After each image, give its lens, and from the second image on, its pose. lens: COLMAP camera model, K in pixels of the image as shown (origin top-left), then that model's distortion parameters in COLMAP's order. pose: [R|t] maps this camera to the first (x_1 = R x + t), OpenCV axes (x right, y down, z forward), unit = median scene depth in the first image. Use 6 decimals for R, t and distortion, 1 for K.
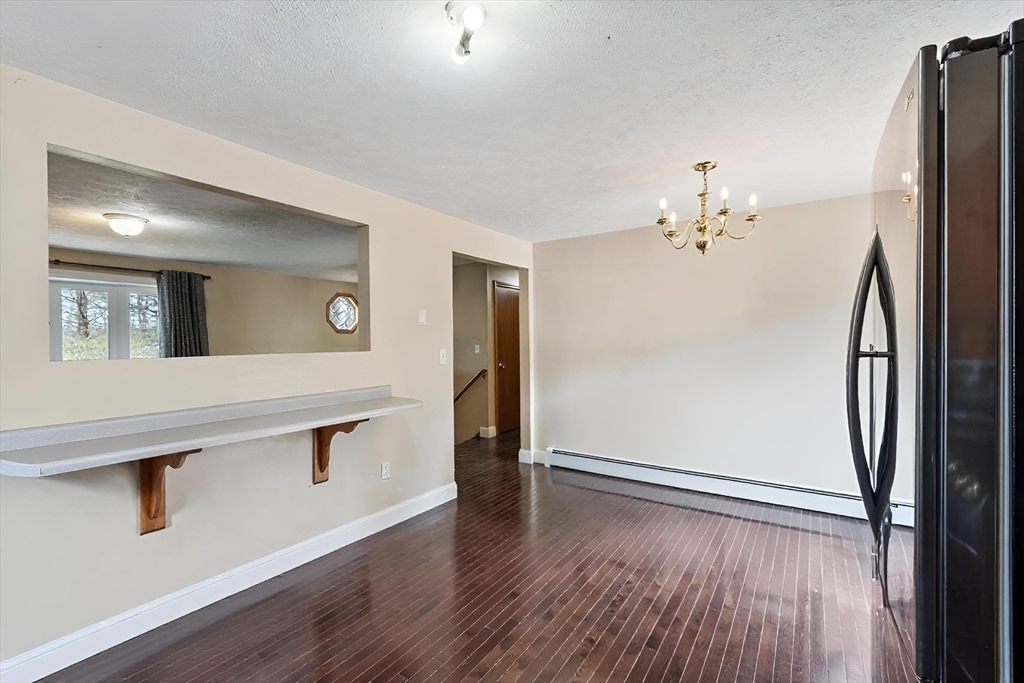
lens RADIAL K [[451.8, 0, 513.6], [0, 451.8, 341.7], [0, 0, 1]] dist [-0.000476, -0.001048]
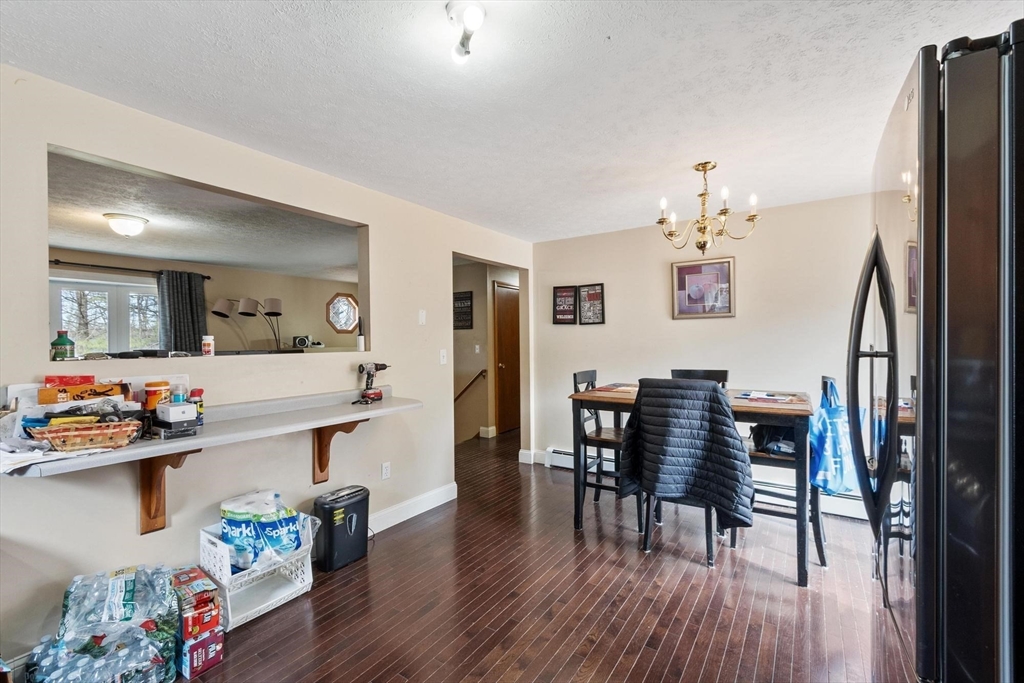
lens RADIAL K [[450.6, 0, 514.6], [0, 450.6, 341.9], [0, 0, 1]] dist [-0.001179, -0.000783]
pose [[1.000000, -0.000074, -0.000284, 0.002517], [0.000075, 1.000000, 0.000164, -0.000007], [0.000284, -0.000164, 1.000000, 0.003174]]
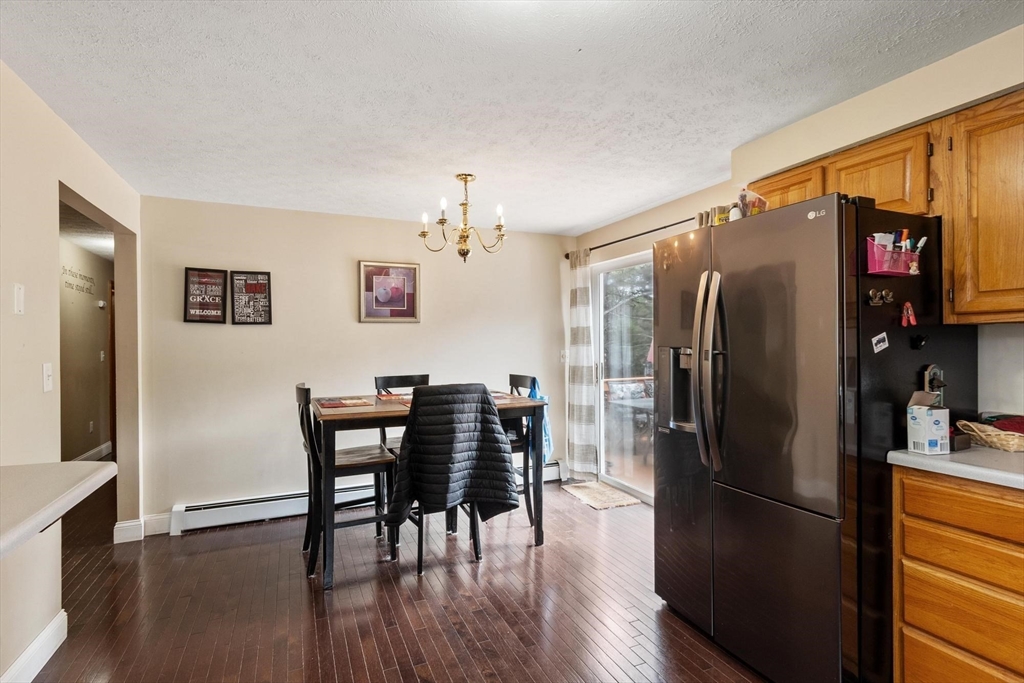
lens RADIAL K [[486.5, 0, 515.9], [0, 486.5, 342.5], [0, 0, 1]] dist [-0.000853, 0.000884]
pose [[0.521736, 0.004084, 0.853097, -0.468206], [0.005169, 0.999955, -0.007948, 0.000312], [-0.853092, 0.008556, 0.521691, 0.321946]]
